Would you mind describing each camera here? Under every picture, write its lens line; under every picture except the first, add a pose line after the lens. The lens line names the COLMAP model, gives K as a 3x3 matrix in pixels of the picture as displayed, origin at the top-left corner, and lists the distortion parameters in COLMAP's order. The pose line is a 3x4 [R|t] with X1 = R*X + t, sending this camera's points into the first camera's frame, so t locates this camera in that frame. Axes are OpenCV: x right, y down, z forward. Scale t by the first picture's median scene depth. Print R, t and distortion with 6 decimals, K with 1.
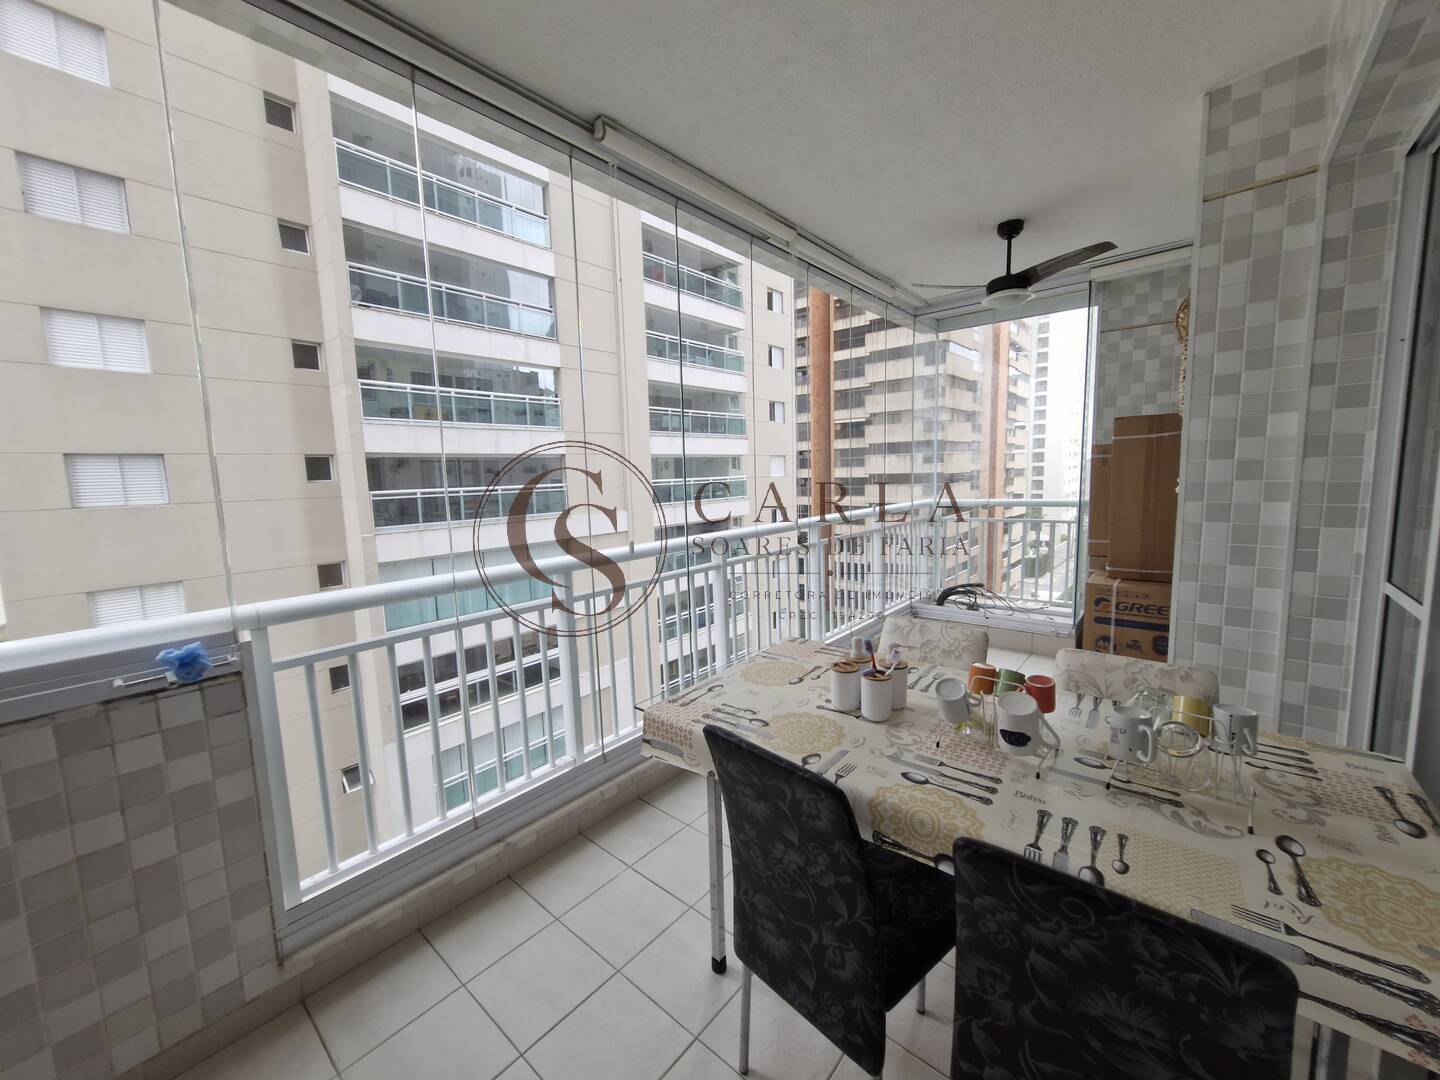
lens RADIAL K [[570.6, 0, 716.5], [0, 570.6, 545.8], [0, 0, 1]] dist [0.001581, 0.000505]
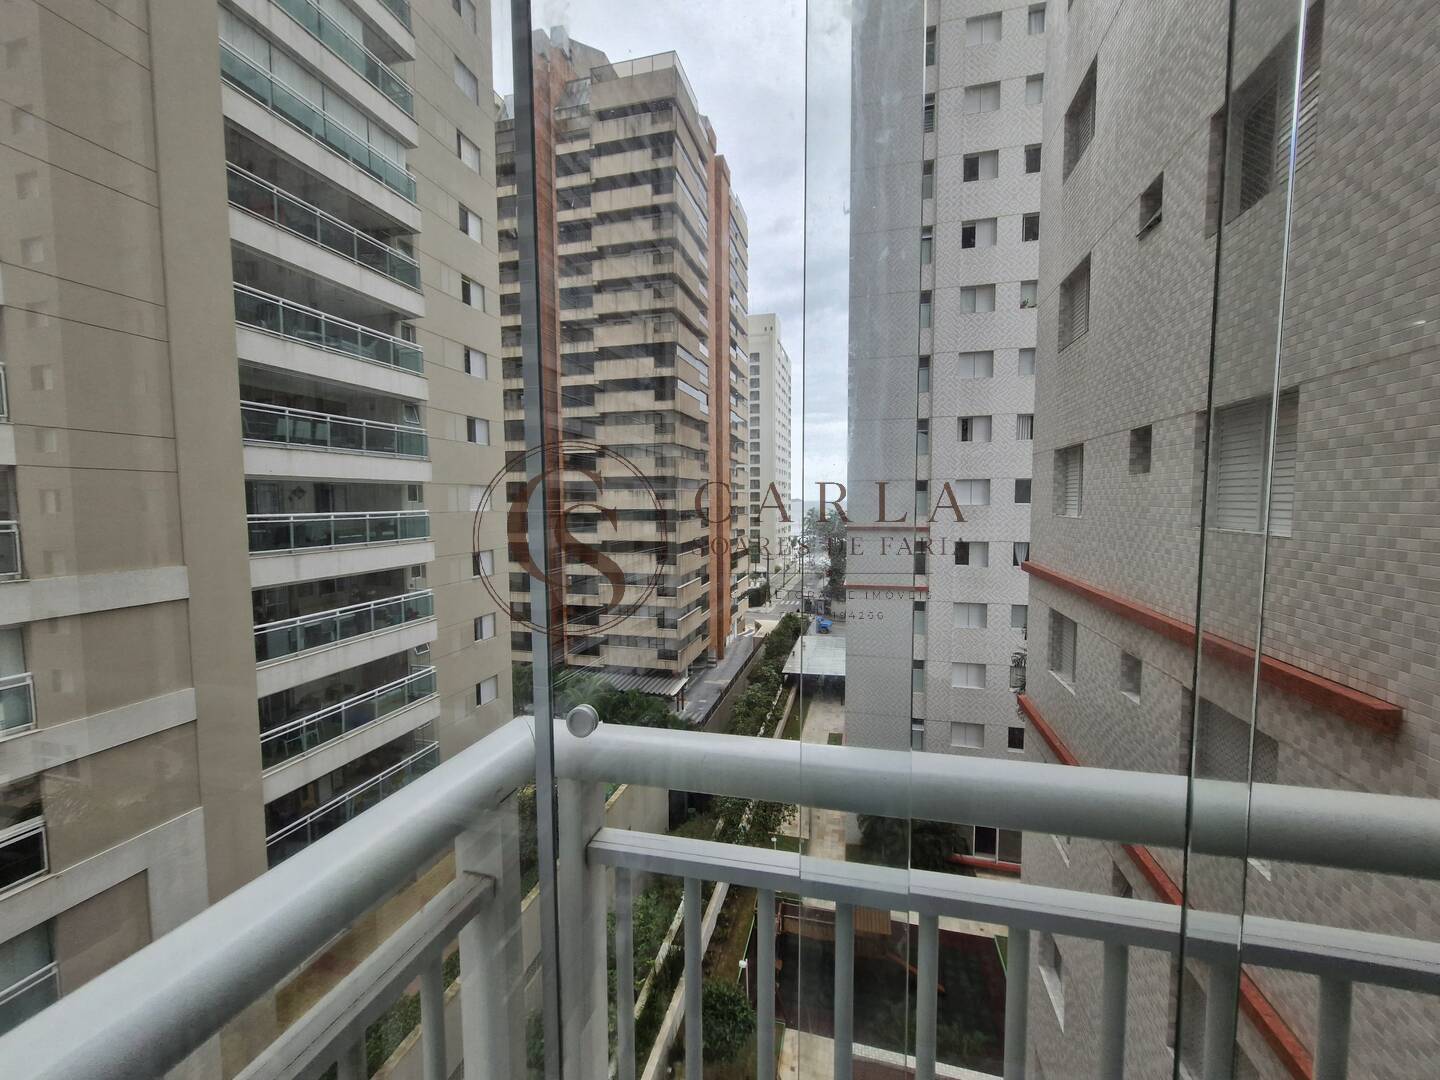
lens RADIAL K [[570.6, 0, 719.6], [0, 570.6, 529.0], [0, 0, 1]] dist [0.001581, 0.000505]
pose [[0.899127, 0.004460, 0.437666, 0.071697], [0.033829, 0.996249, -0.079650, -0.028423], [-0.436380, 0.086421, 0.895603, 0.181282]]
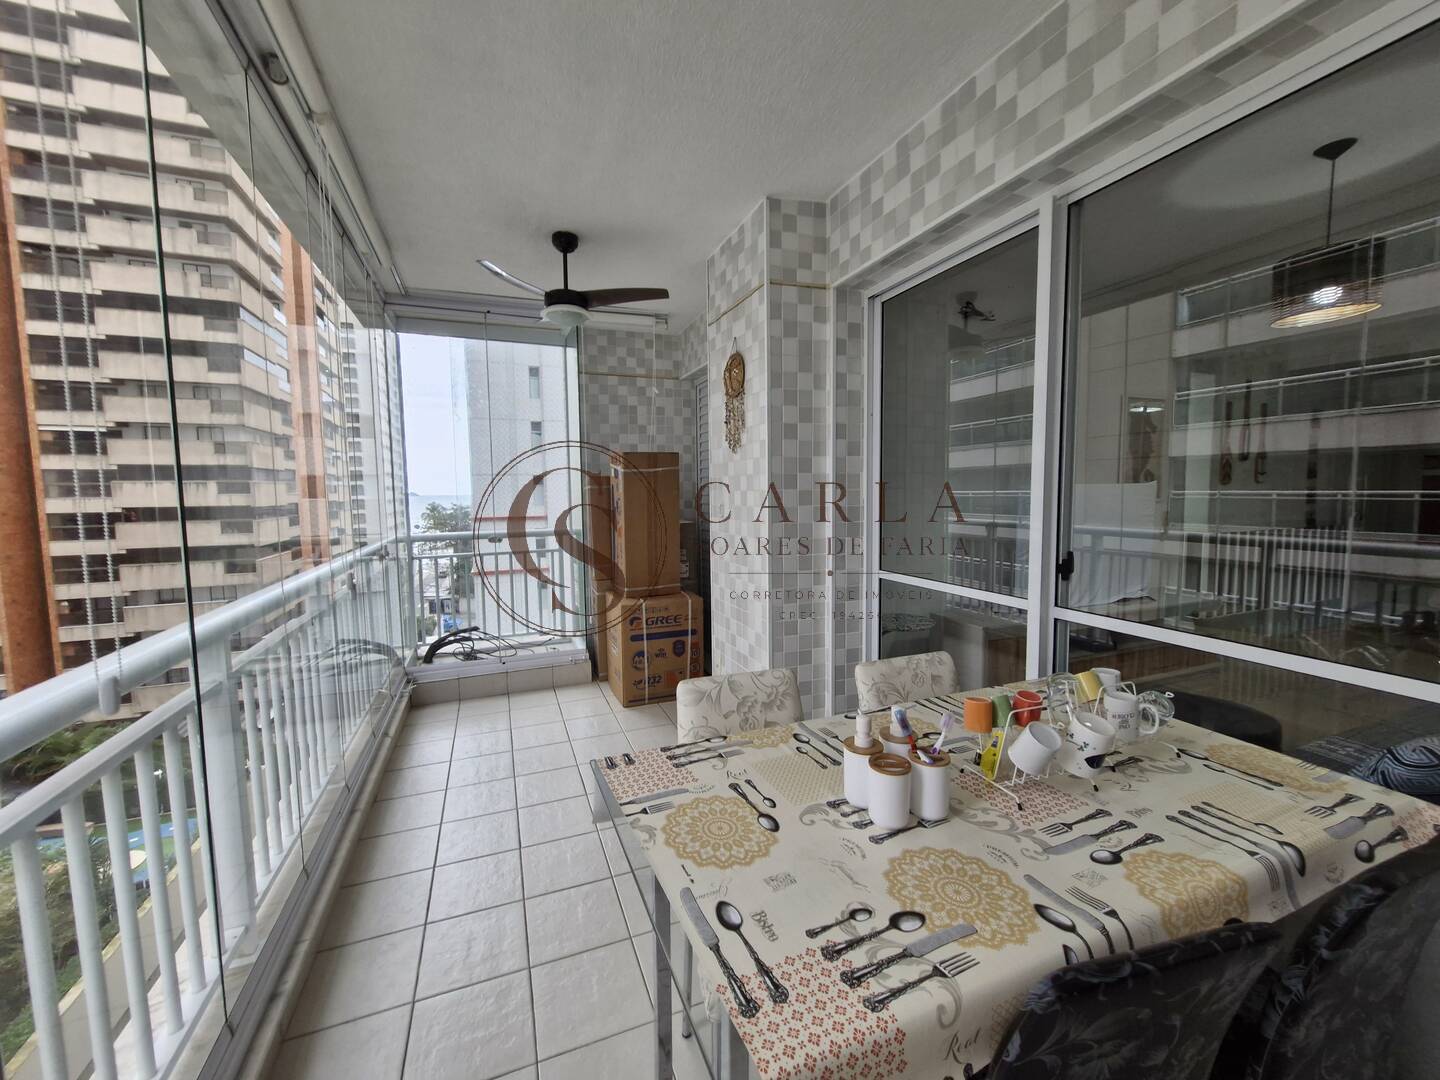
lens RADIAL K [[570.6, 0, 725.9], [0, 570.6, 539.4], [0, 0, 1]] dist [0.001581, 0.000505]
pose [[0.461249, -0.052818, 0.885697, -0.031627], [0.113863, 0.993496, -0.000051, -0.005669], [-0.879934, 0.100872, 0.464263, 0.054947]]
